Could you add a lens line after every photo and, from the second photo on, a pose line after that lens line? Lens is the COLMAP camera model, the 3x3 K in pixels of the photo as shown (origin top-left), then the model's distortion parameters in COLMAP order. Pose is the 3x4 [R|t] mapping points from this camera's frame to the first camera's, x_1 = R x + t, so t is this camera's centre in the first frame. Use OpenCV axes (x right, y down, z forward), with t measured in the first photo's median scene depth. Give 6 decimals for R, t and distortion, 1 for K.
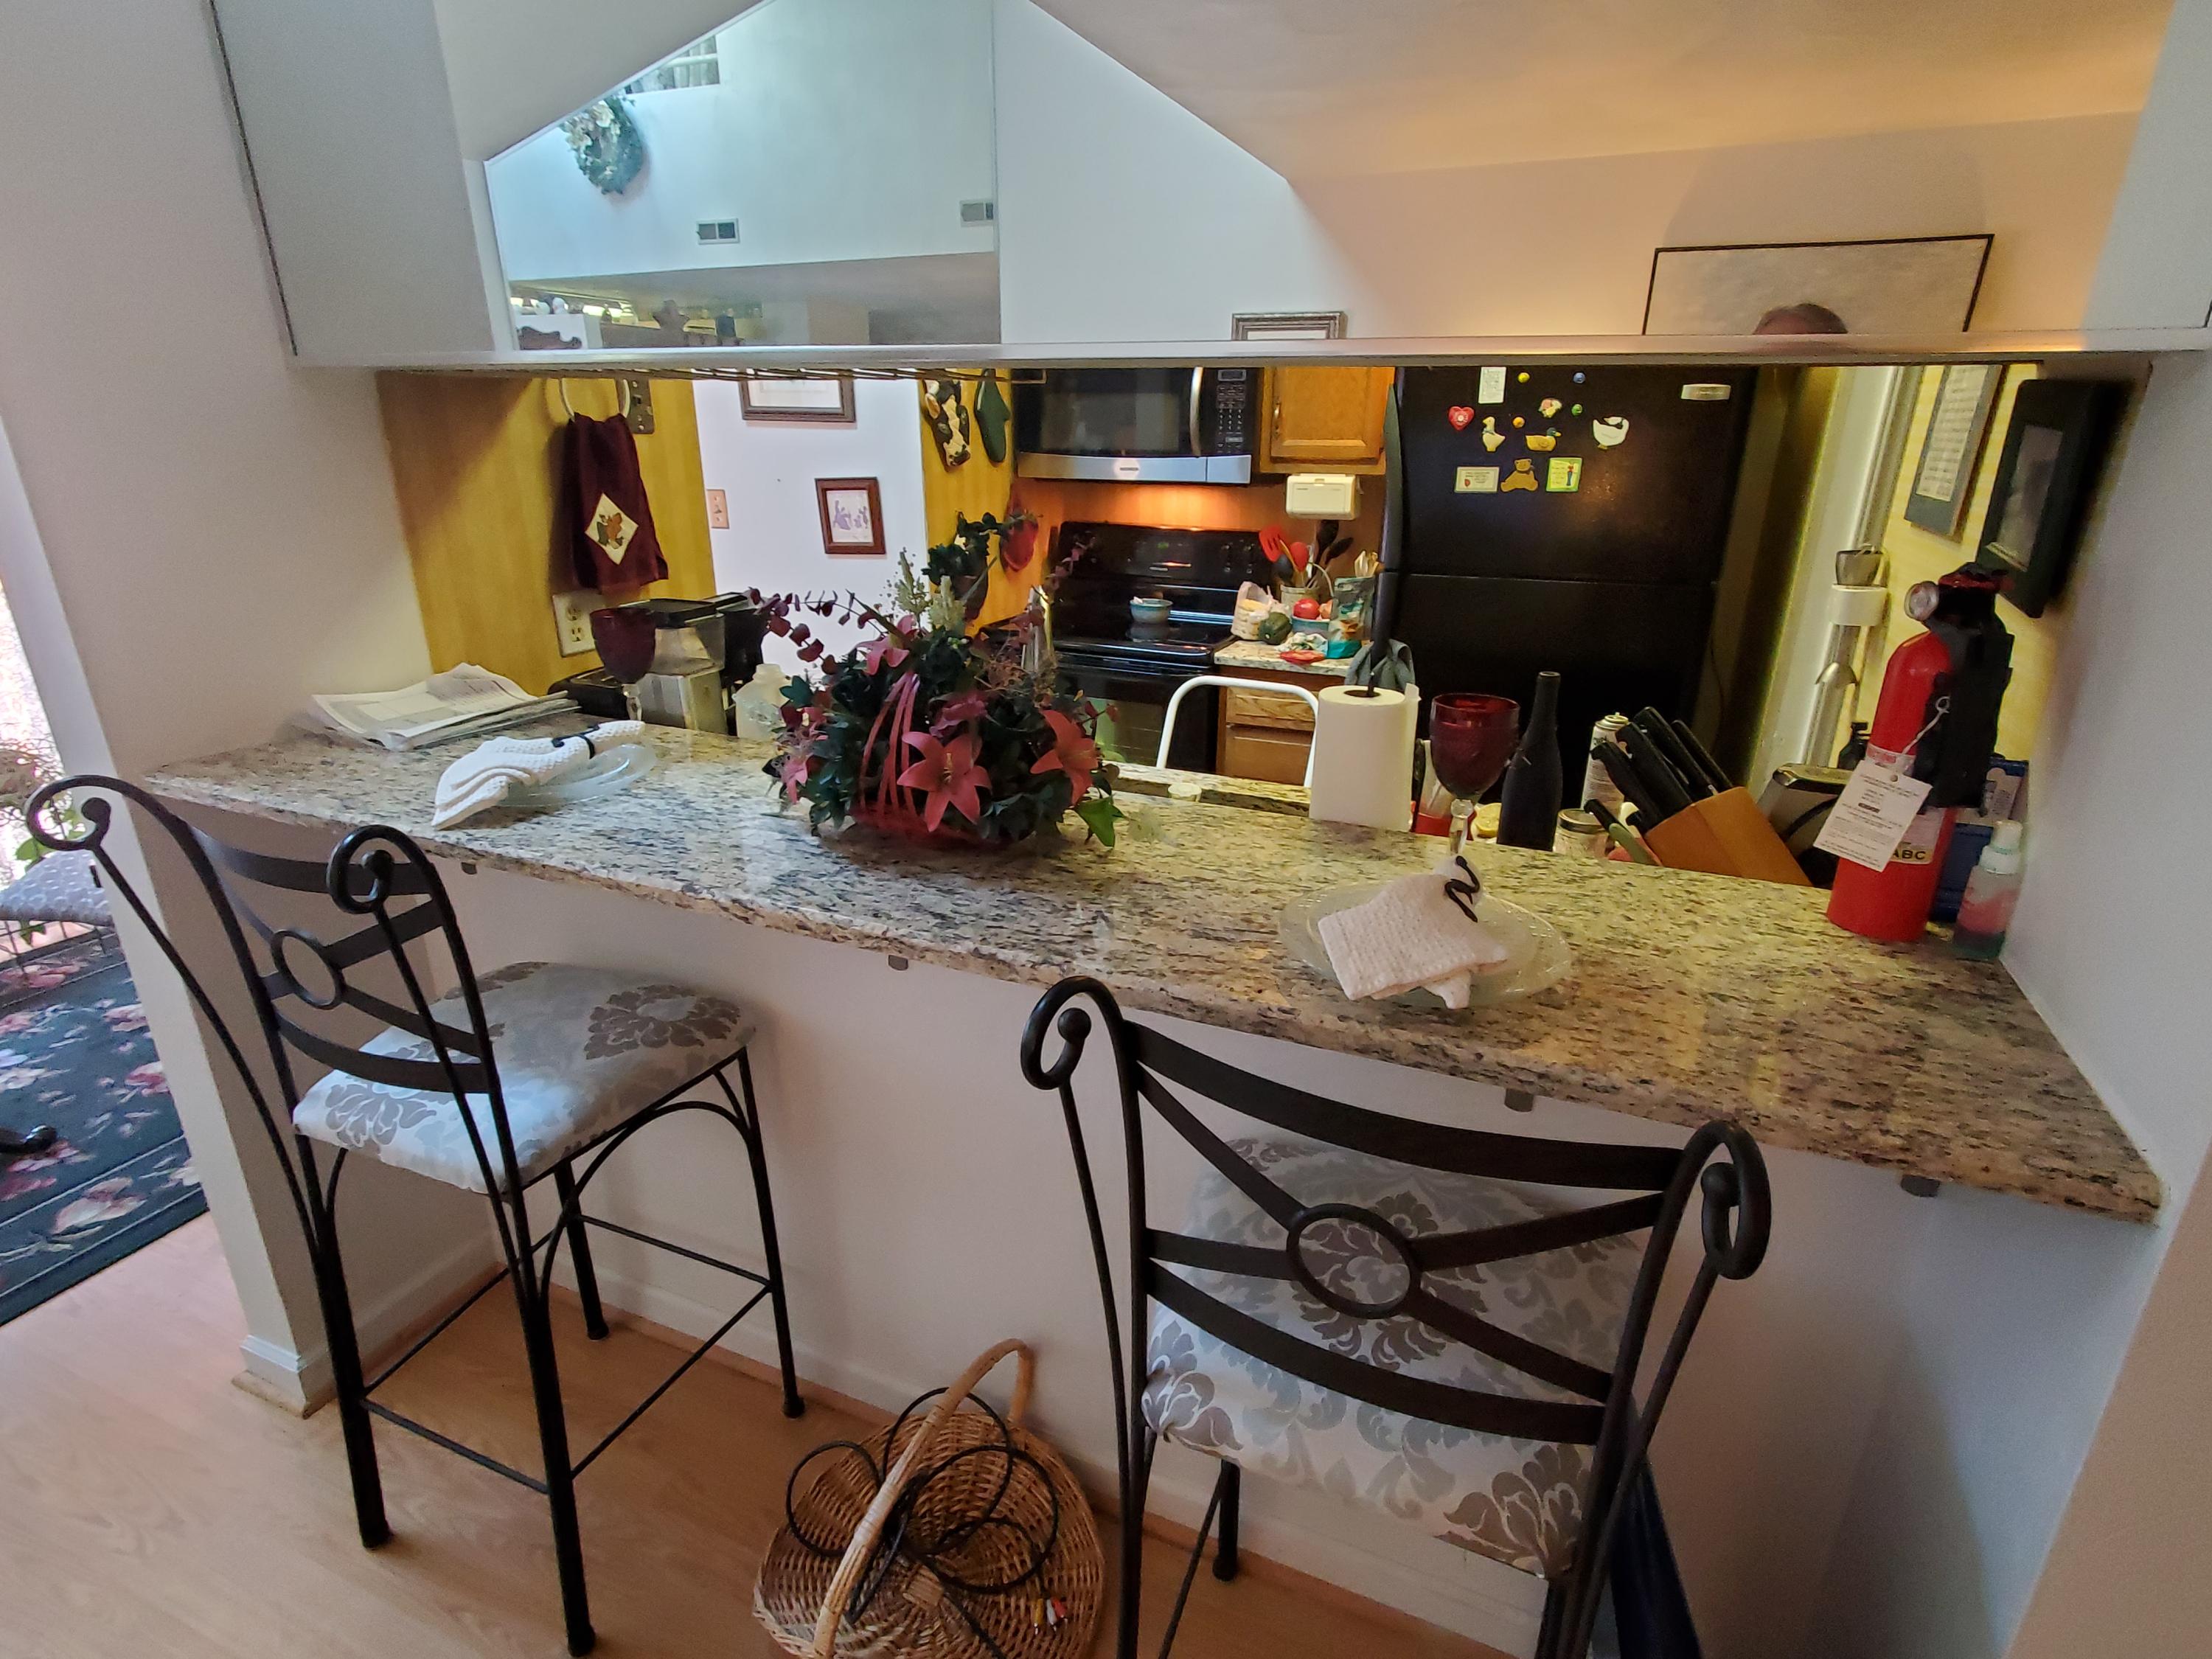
lens RADIAL K [[1096.2, 0, 1106.0], [0, 1096.2, 829.5], [0, 0, 1]] dist [0.000475, 0.000005]
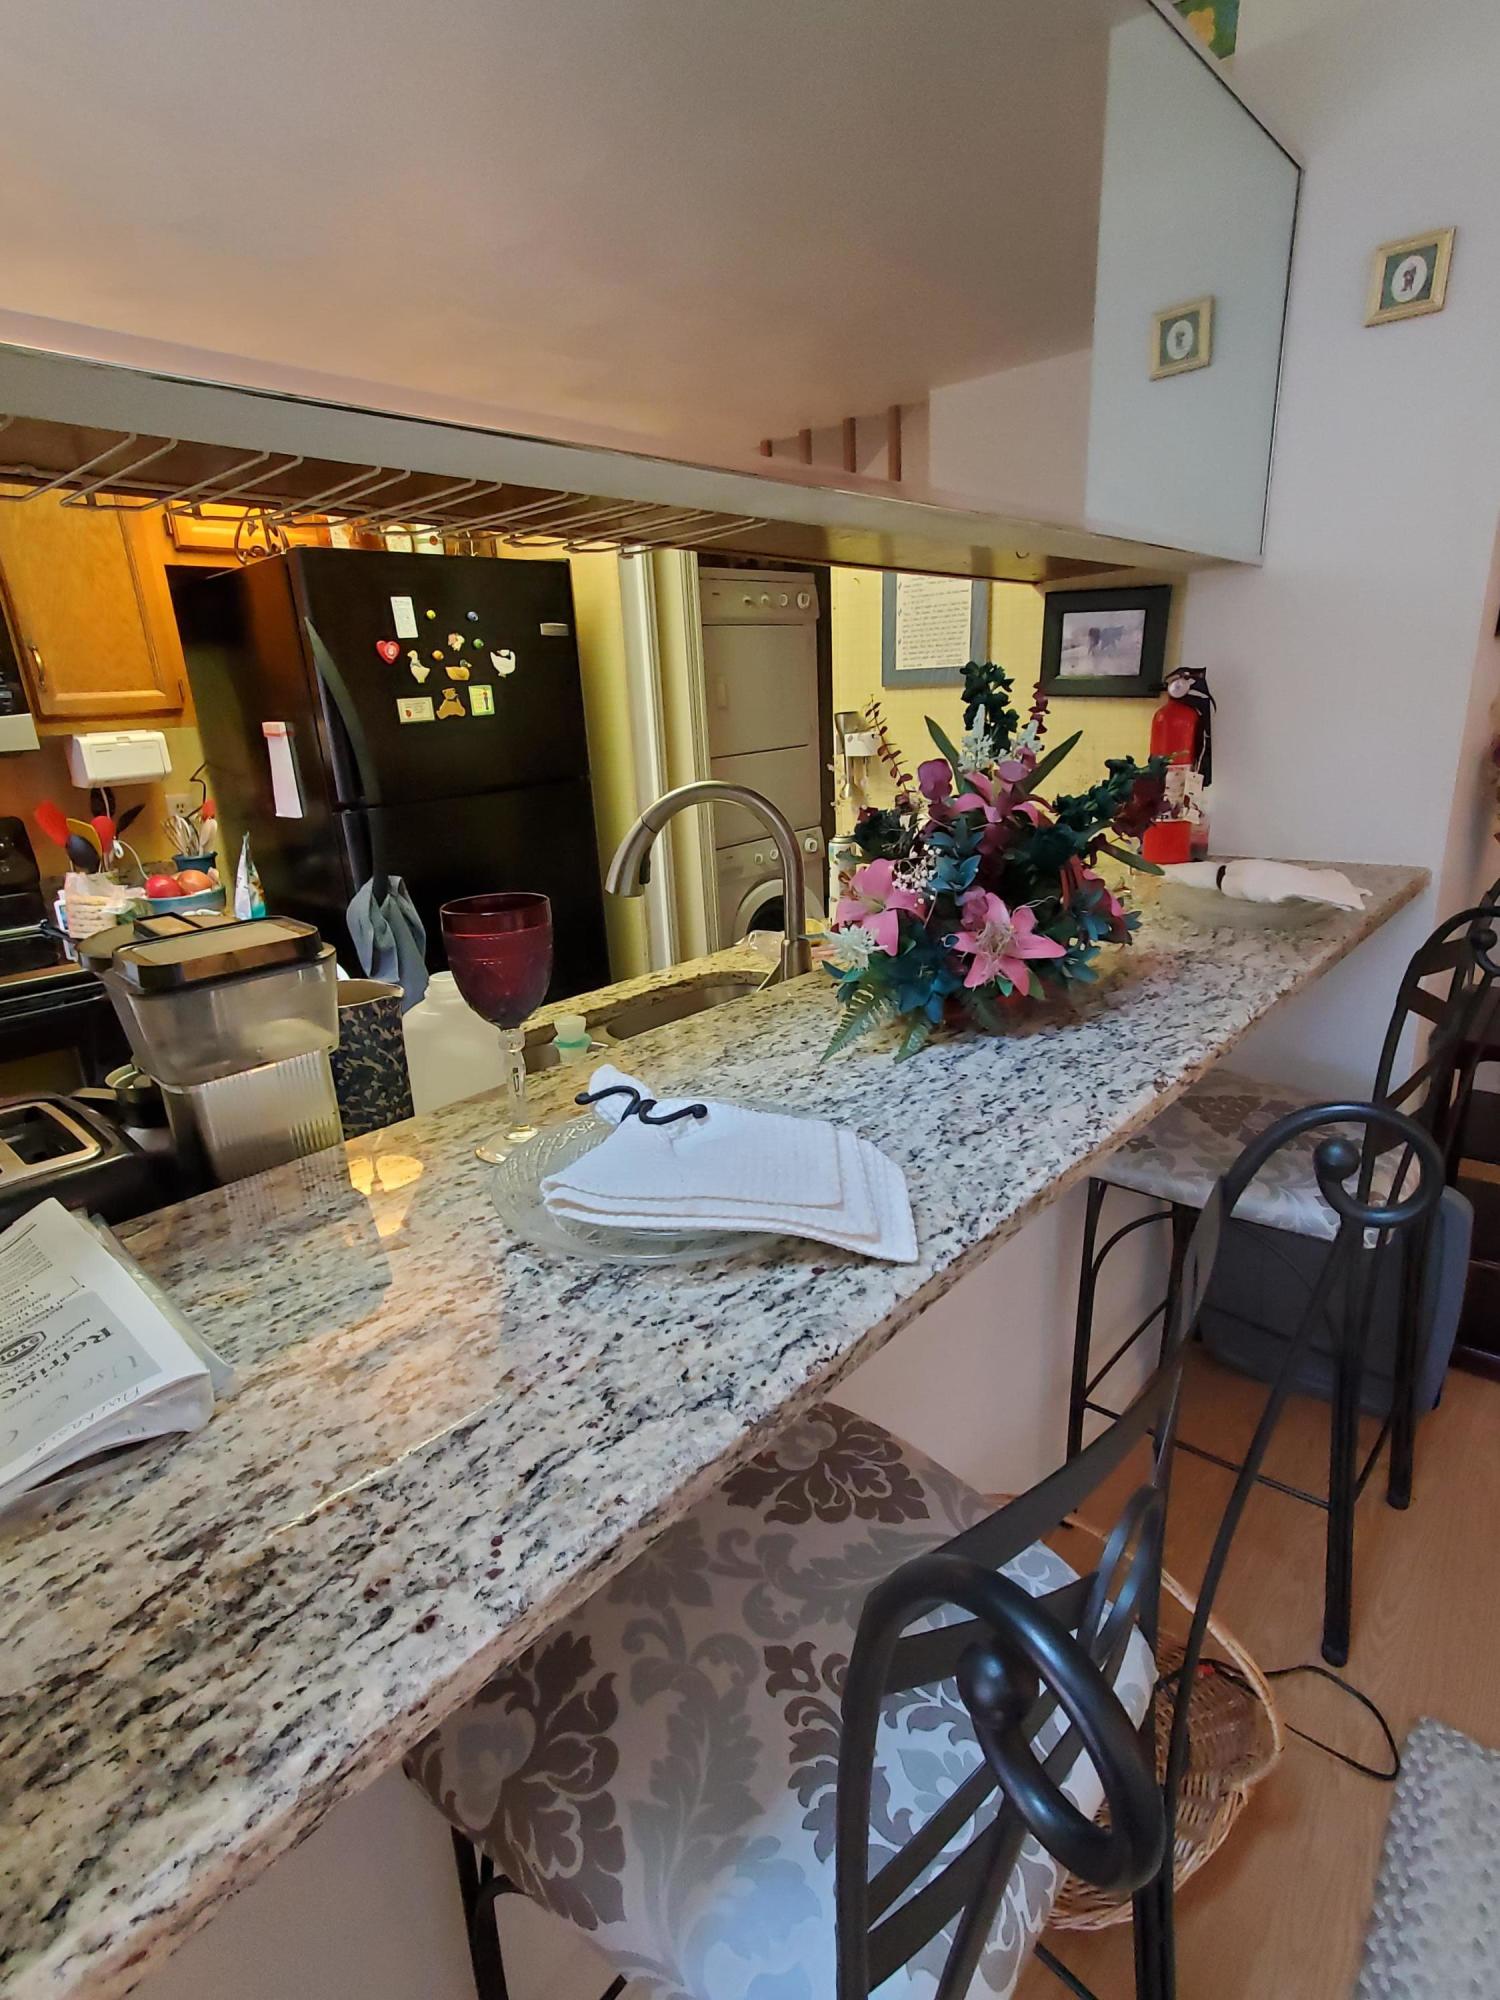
lens RADIAL K [[991.1, 0, 750.0], [0, 991.1, 1000.0], [0, 0, 1]] dist [0.000475, 0.000005]
pose [[0.333965, -0.303614, 0.892349, -0.503181], [0.371197, 0.912566, 0.171571, -0.111594], [-0.866418, 0.273939, 0.417466, 0.411070]]
